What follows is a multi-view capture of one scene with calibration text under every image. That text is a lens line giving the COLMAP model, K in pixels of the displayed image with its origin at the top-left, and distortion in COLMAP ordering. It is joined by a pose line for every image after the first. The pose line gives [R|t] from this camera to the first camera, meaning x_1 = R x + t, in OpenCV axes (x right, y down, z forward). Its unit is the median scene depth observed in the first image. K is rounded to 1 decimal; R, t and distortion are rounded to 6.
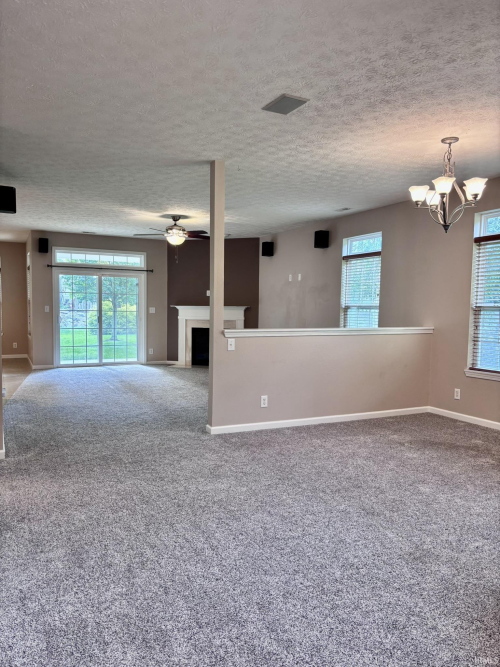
lens RADIAL K [[503.4, 0, 247.2], [0, 503.4, 339.1], [0, 0, 1]] dist [0.046841, -0.053595]
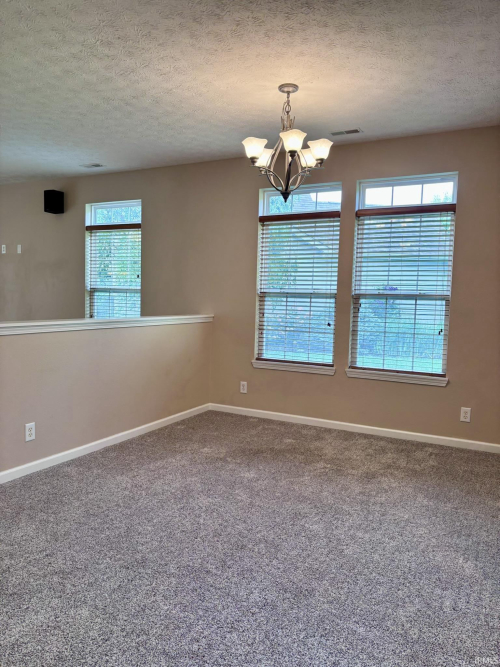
lens RADIAL K [[503.4, 0, 247.2], [0, 503.4, 339.1], [0, 0, 1]] dist [0.046841, -0.053595]
pose [[0.810333, -0.043777, 0.584332, -0.111089], [0.023598, 0.998834, 0.042105, -0.017899], [-0.585495, -0.020330, 0.810421, 0.272526]]
